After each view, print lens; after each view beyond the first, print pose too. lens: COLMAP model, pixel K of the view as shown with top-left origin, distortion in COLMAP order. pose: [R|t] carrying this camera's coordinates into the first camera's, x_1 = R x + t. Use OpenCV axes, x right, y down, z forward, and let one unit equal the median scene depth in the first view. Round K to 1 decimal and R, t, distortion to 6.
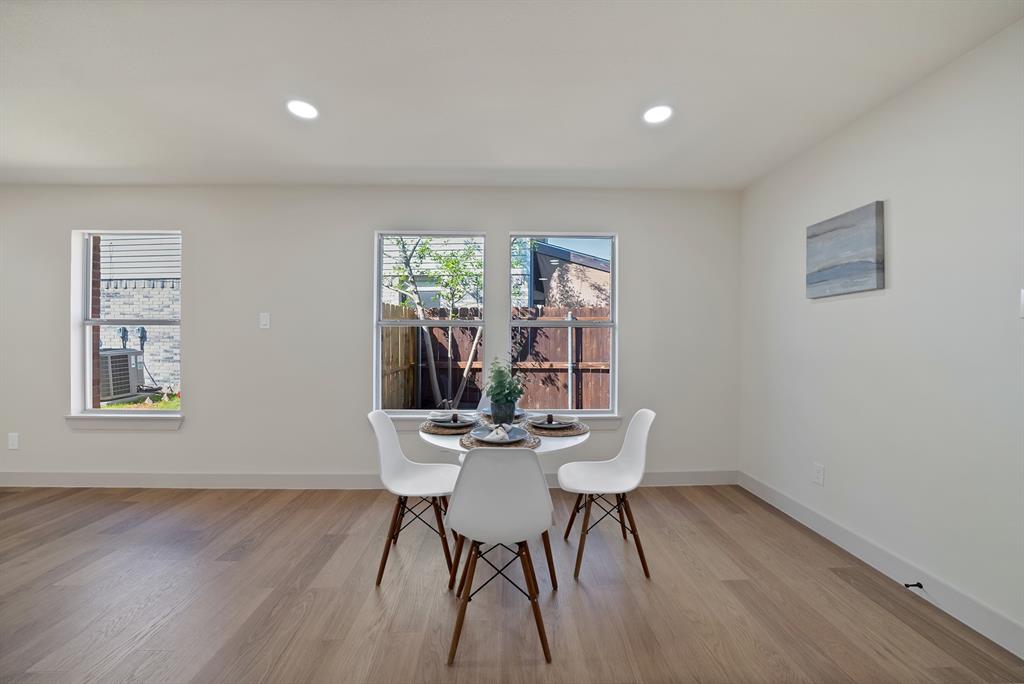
lens RADIAL K [[367.7, 0, 518.6], [0, 367.7, 343.5], [0, 0, 1]] dist [-0.019052, 0.001007]
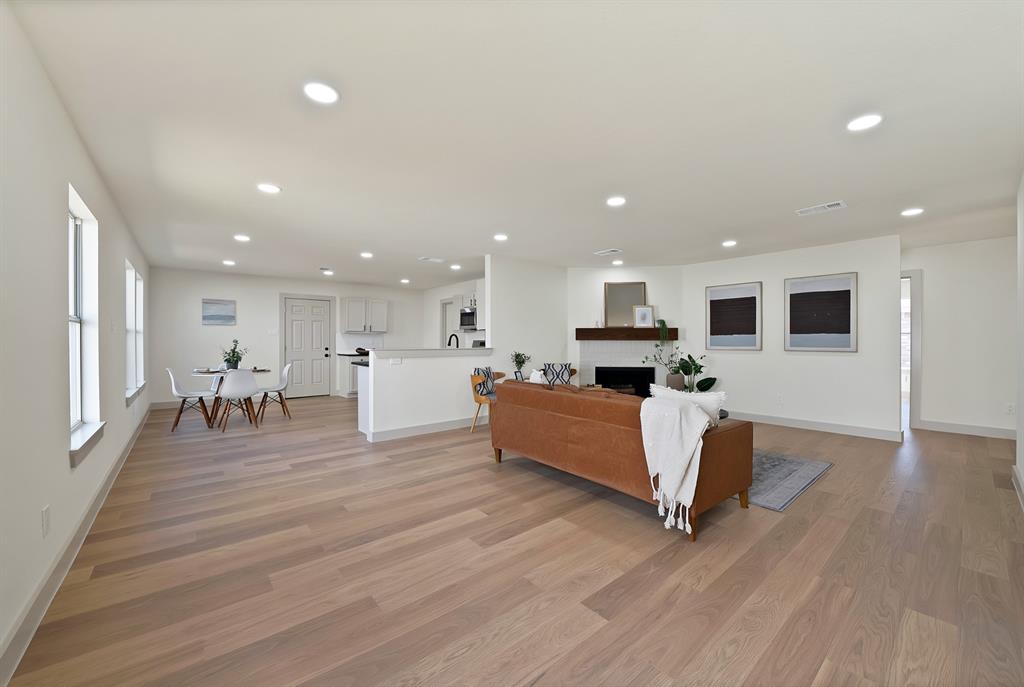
lens RADIAL K [[367.7, 0, 532.5], [0, 367.7, 341.3], [0, 0, 1]] dist [-0.019052, 0.001007]
pose [[-0.665811, -0.001935, 0.746118, -2.222420], [0.005353, 0.999959, 0.007371, -0.012845], [-0.746101, 0.008902, -0.665773, 0.826568]]
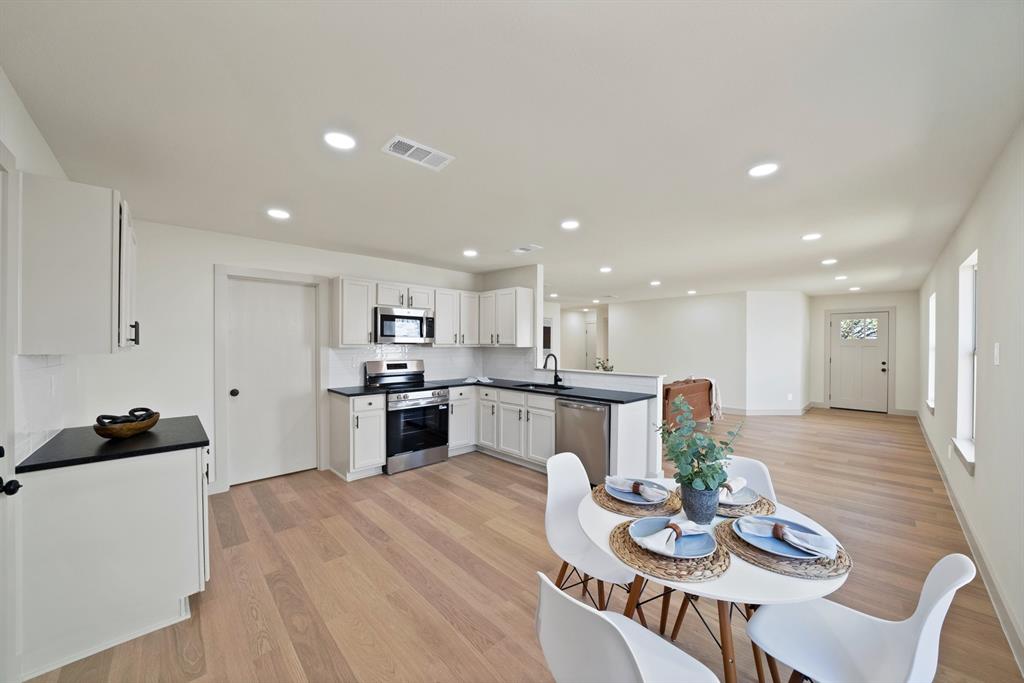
lens RADIAL K [[367.7, 0, 506.9], [0, 367.7, 347.0], [0, 0, 1]] dist [-0.019052, 0.001007]
pose [[-0.746468, 0.000754, -0.665421, 0.517102], [-0.011530, 0.999835, 0.014067, -0.083824], [0.665322, 0.018173, -0.746336, 0.920405]]
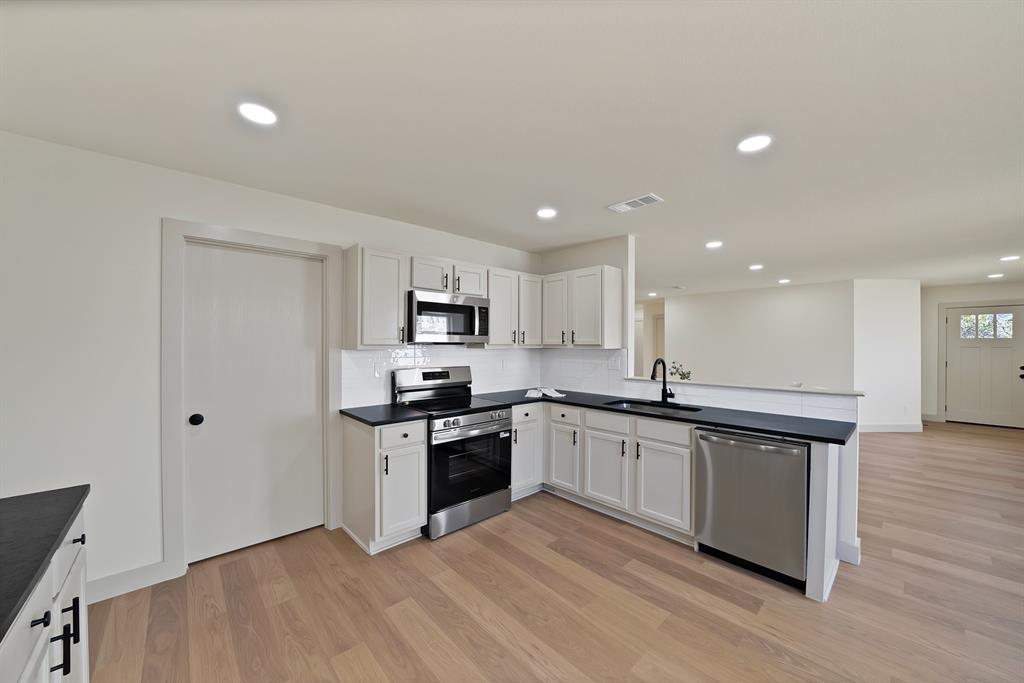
lens RADIAL K [[367.7, 0, 511.2], [0, 367.7, 347.2], [0, 0, 1]] dist [-0.019052, 0.001007]
pose [[-0.754032, -0.001080, -0.656837, 0.379336], [-0.009563, 0.999911, 0.009334, -0.072671], [0.656769, 0.013320, -0.753975, 0.399632]]
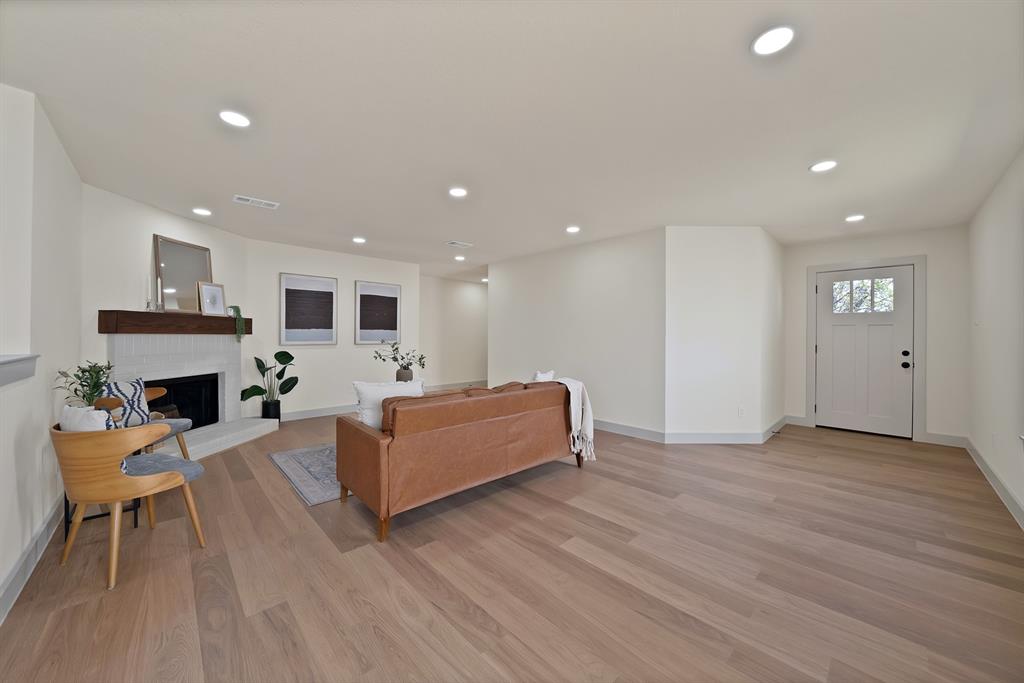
lens RADIAL K [[367.7, 0, 516.1], [0, 367.7, 337.0], [0, 0, 1]] dist [-0.019052, 0.001007]
pose [[-0.741952, -0.004821, -0.670436, -1.022683], [-0.015194, 0.999838, 0.009625, -0.020360], [0.670281, 0.017328, -0.741905, 0.816620]]
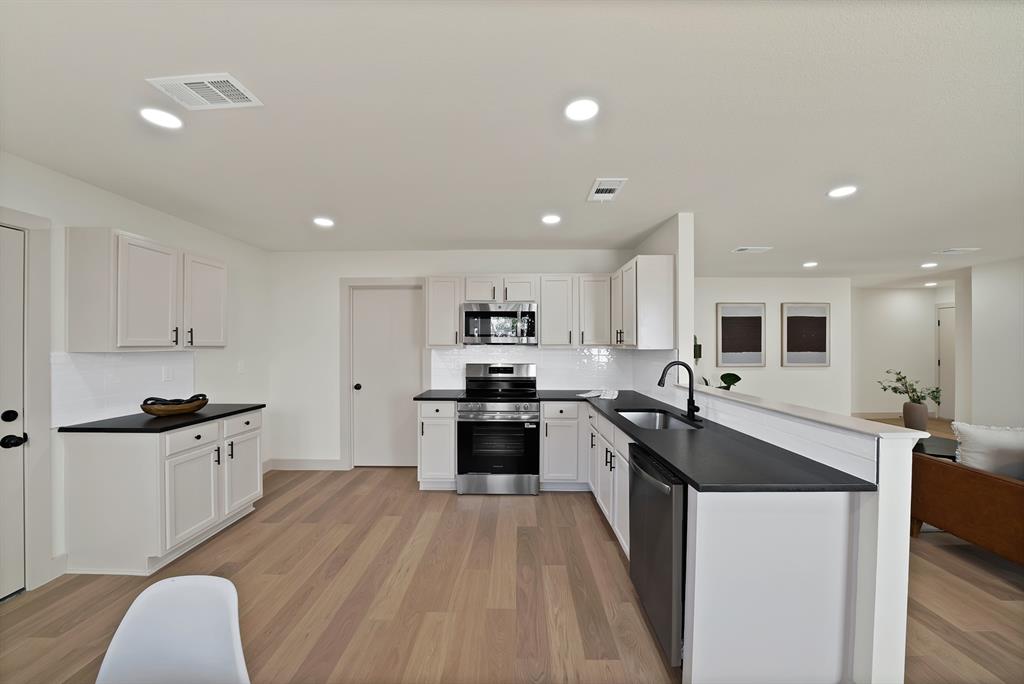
lens RADIAL K [[367.7, 0, 508.1], [0, 367.7, 344.1], [0, 0, 1]] dist [-0.019052, 0.001007]
pose [[-0.998938, -0.004265, 0.045883, -0.313400], [-0.003876, 0.999956, 0.008574, -0.082486], [-0.045917, 0.008387, -0.998910, 0.785738]]
